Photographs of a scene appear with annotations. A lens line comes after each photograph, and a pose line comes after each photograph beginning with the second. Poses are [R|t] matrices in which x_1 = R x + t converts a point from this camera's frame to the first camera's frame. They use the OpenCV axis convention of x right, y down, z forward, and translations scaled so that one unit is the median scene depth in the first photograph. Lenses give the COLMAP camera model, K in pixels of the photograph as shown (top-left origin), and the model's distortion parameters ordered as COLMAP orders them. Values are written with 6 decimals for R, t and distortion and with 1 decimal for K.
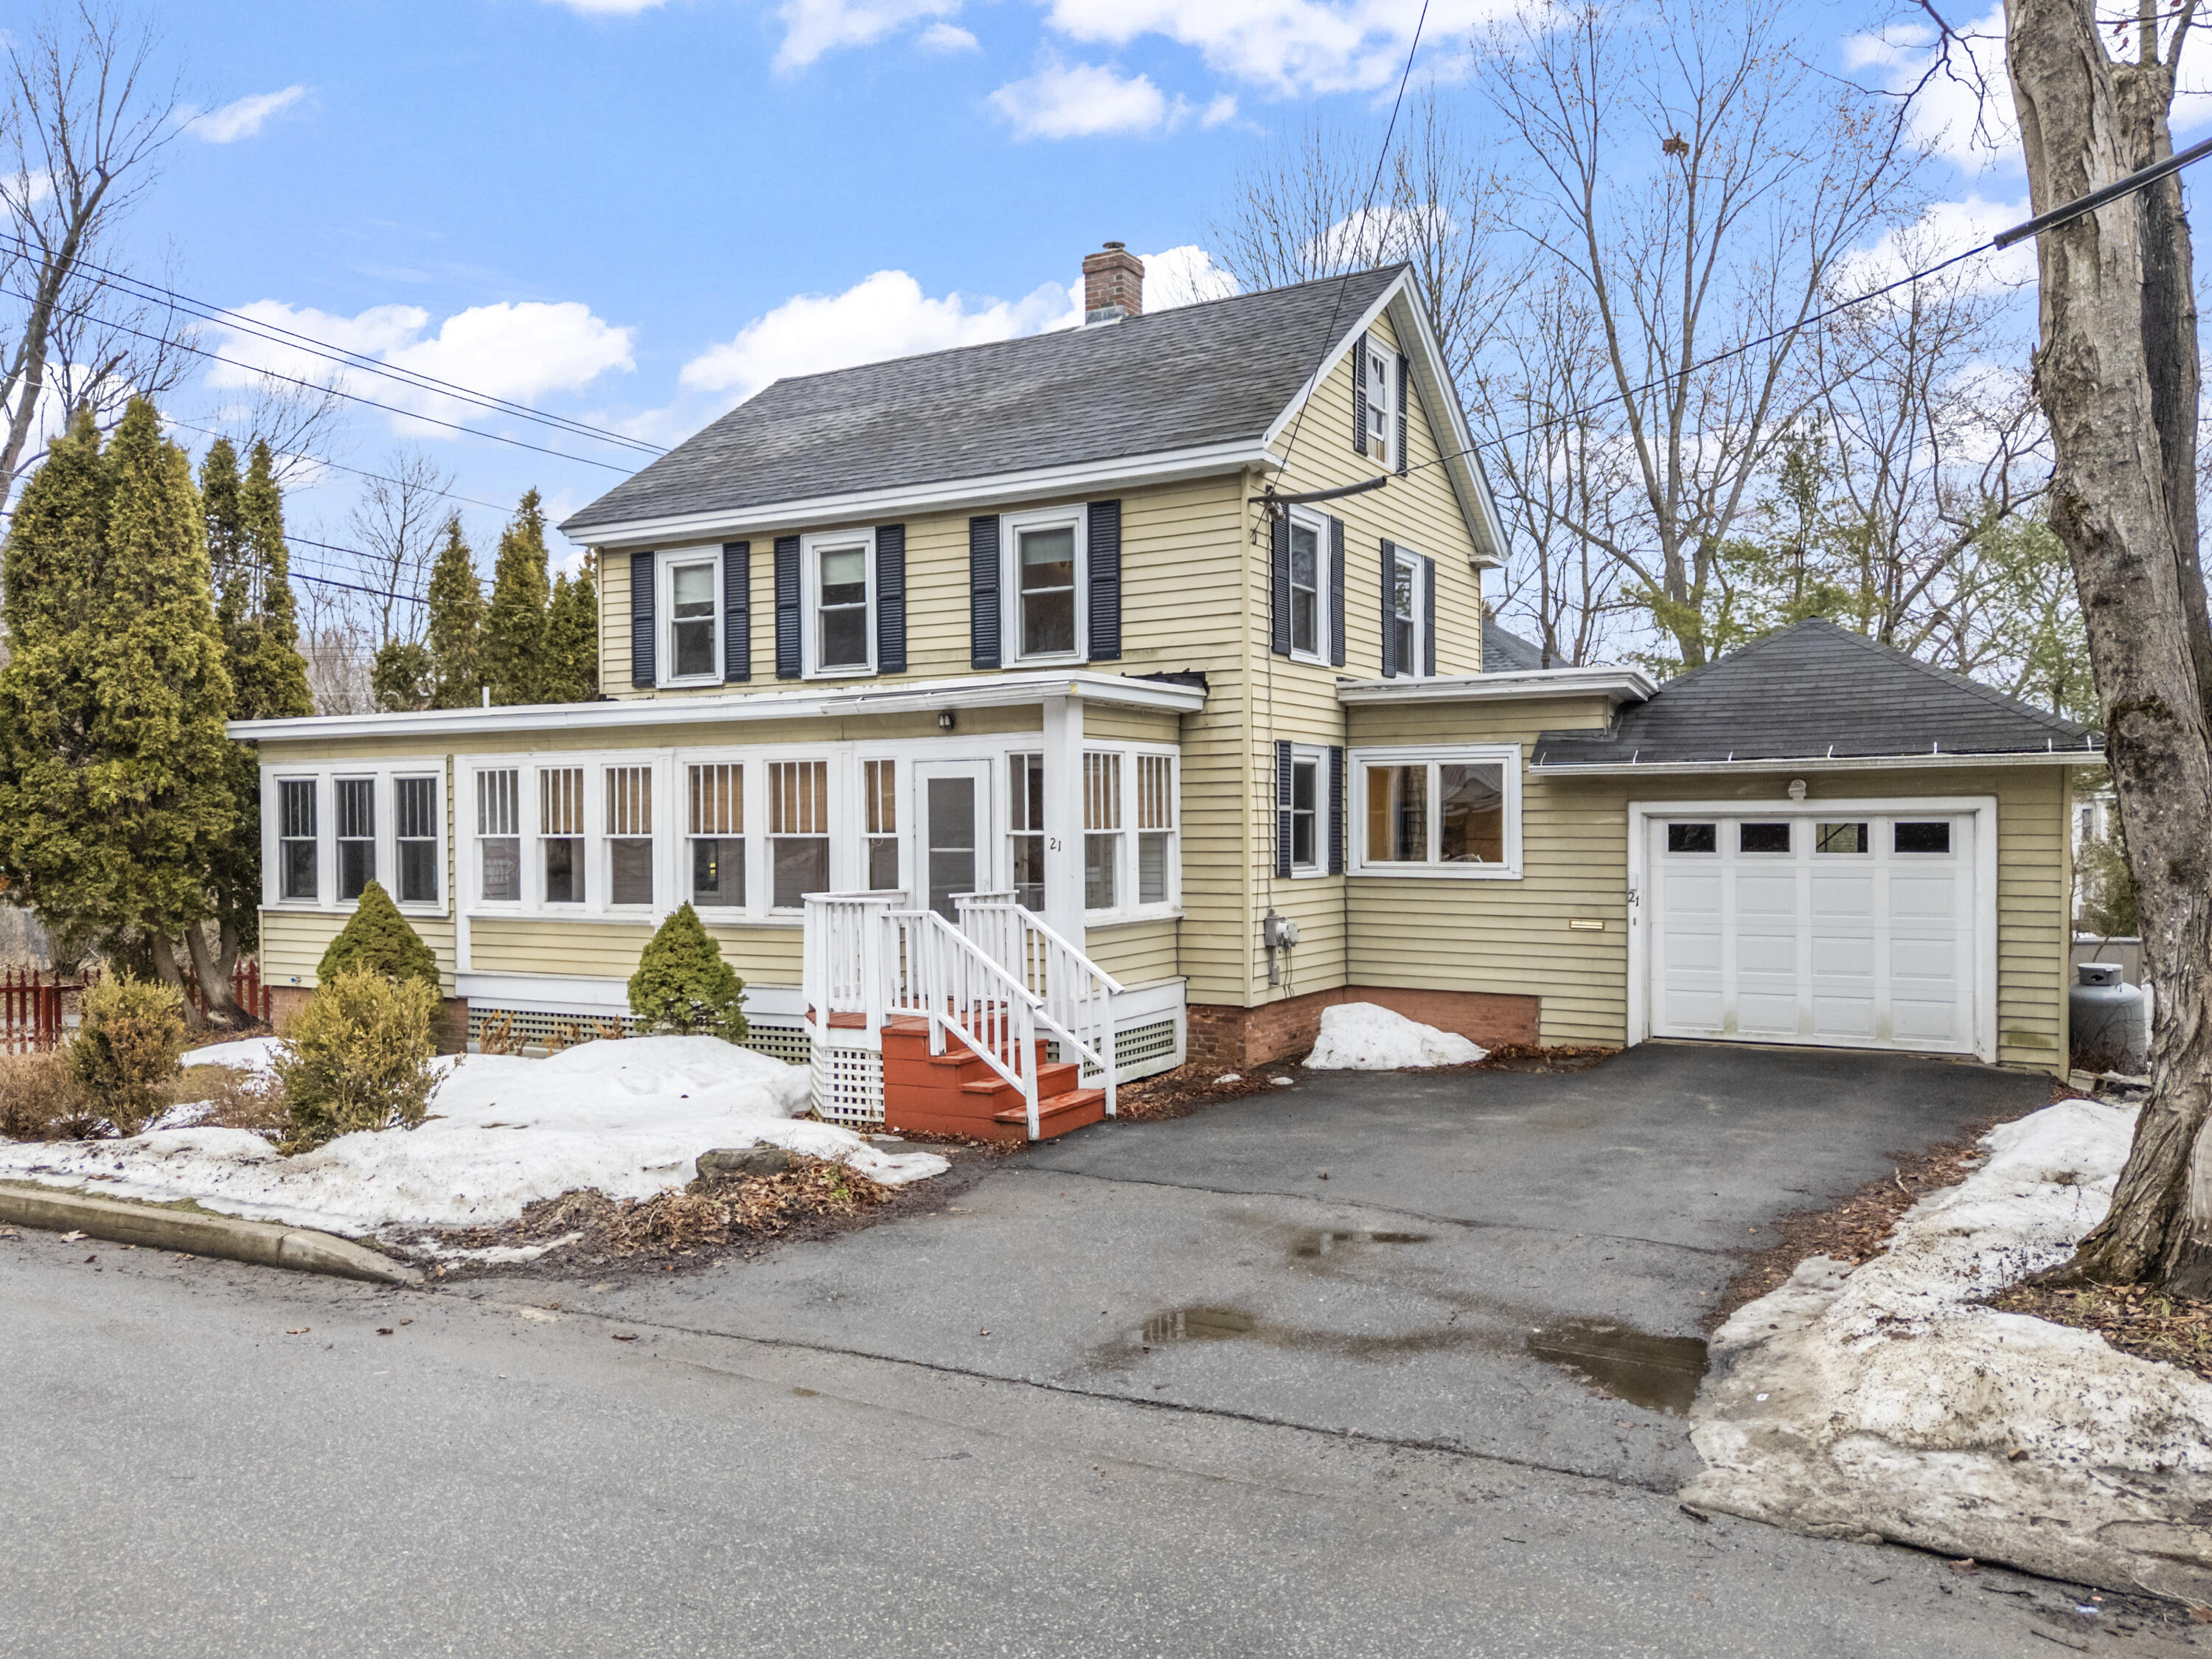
lens RADIAL K [[1668.9, 0, 1097.9], [0, 1668.9, 842.5], [0, 0, 1]] dist [0.096400, -0.132589]
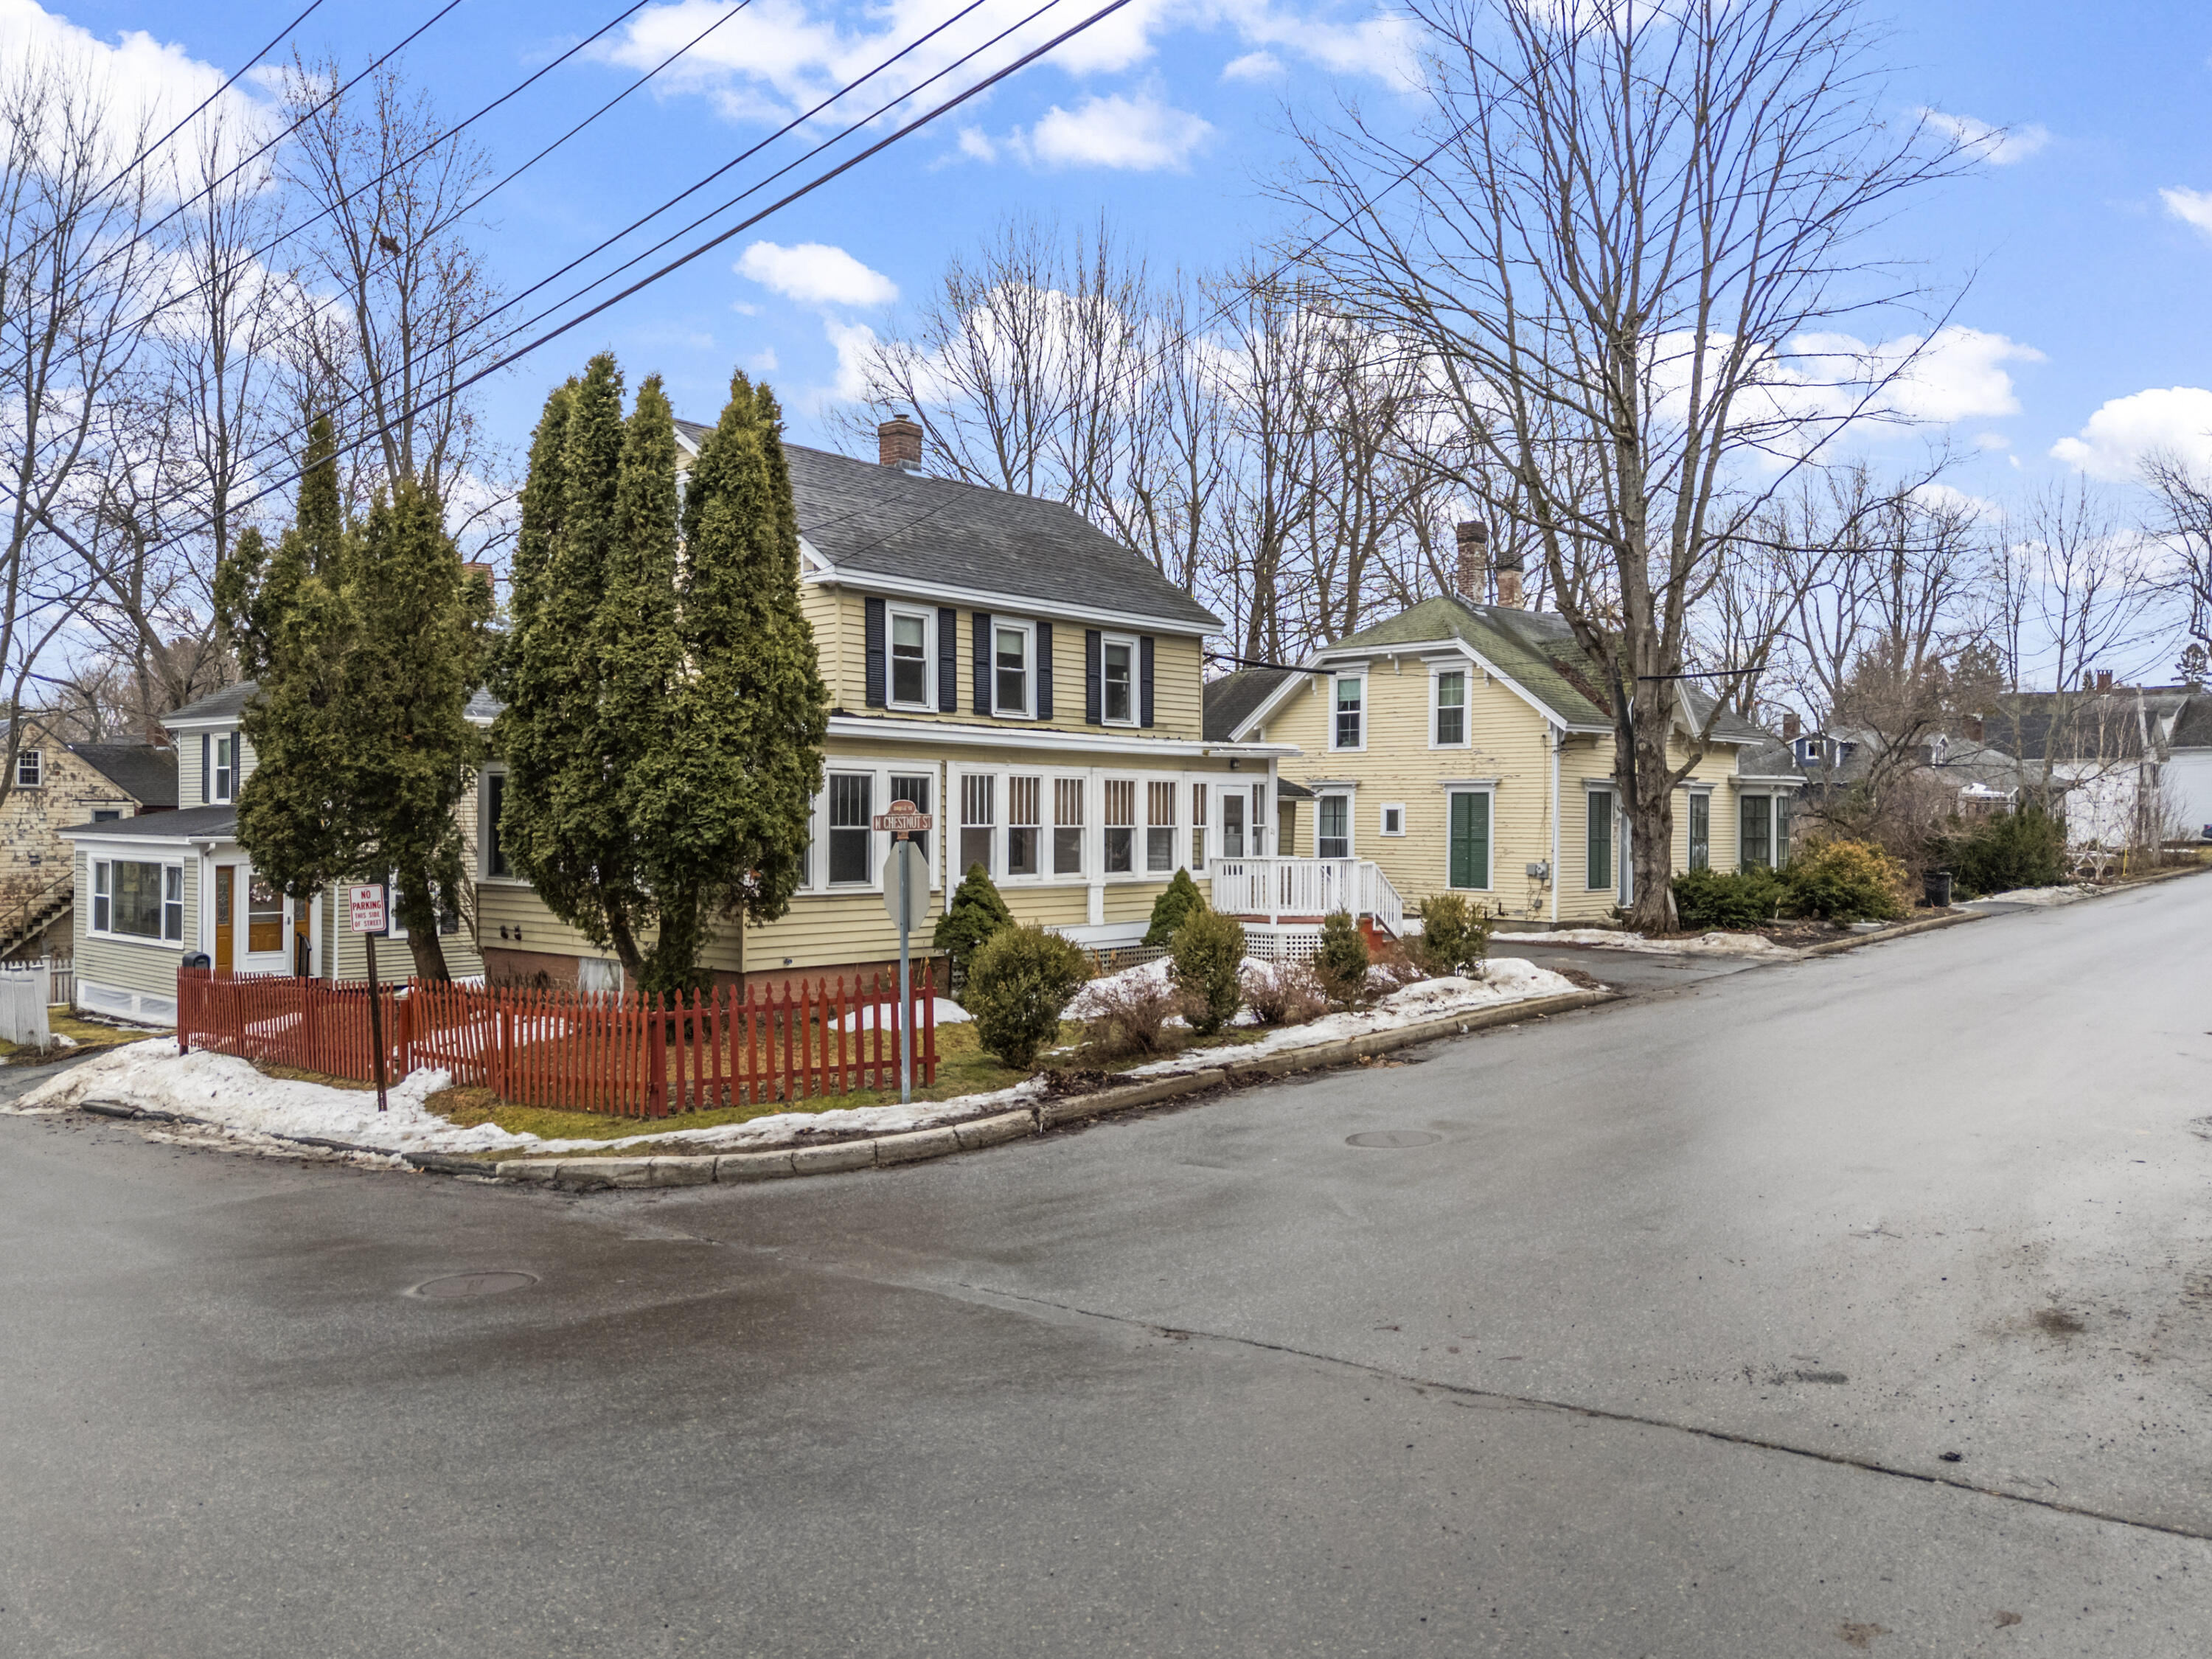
lens RADIAL K [[1640.7, 0, 1096.8], [0, 1640.7, 824.3], [0, 0, 1]] dist [0.093658, -0.115237]
pose [[0.194201, 0.005437, 0.980947, -1.690966], [0.005455, 0.999963, -0.006622, 0.003914], [-0.980947, 0.006637, 0.194164, 0.715915]]
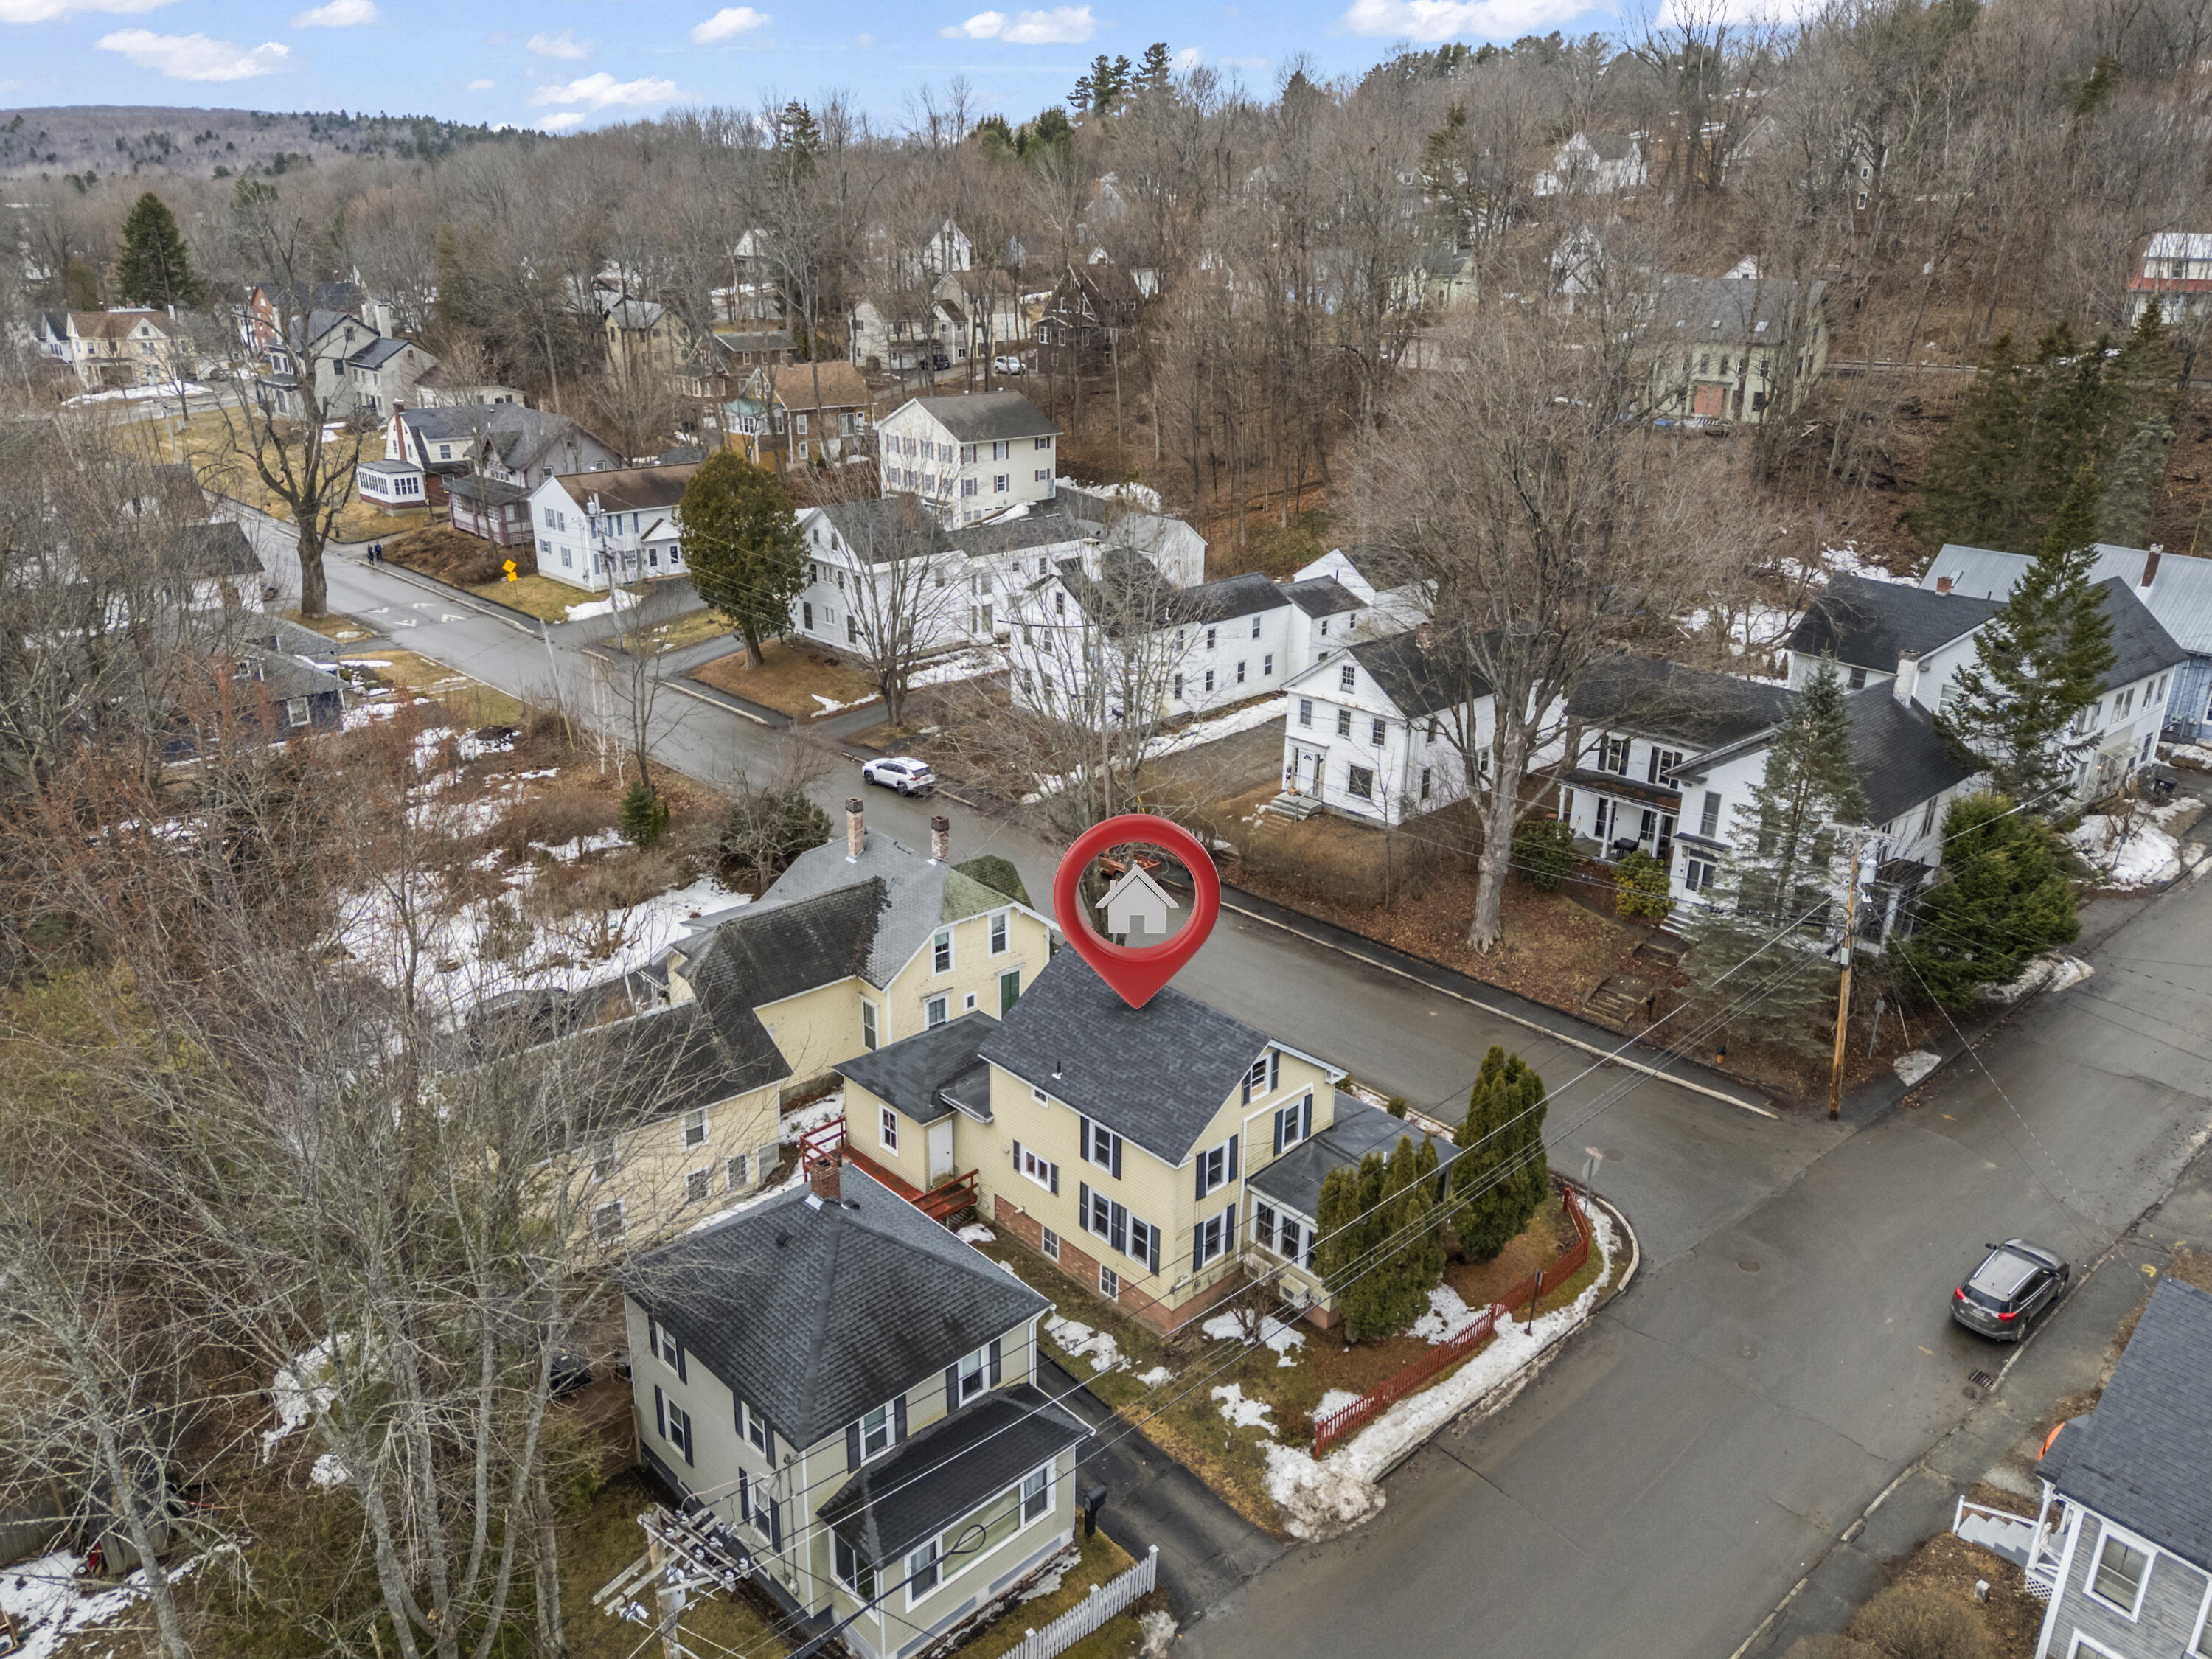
lens RADIAL K [[1640.7, 0, 1096.8], [0, 1640.7, 824.3], [0, 0, 1]] dist [0.093658, -0.115237]
pose [[-0.958384, -0.105166, 0.265404, -0.710484], [-0.000698, 0.930535, 0.366203, -1.836138], [-0.285480, 0.350778, -0.891884, 4.007129]]
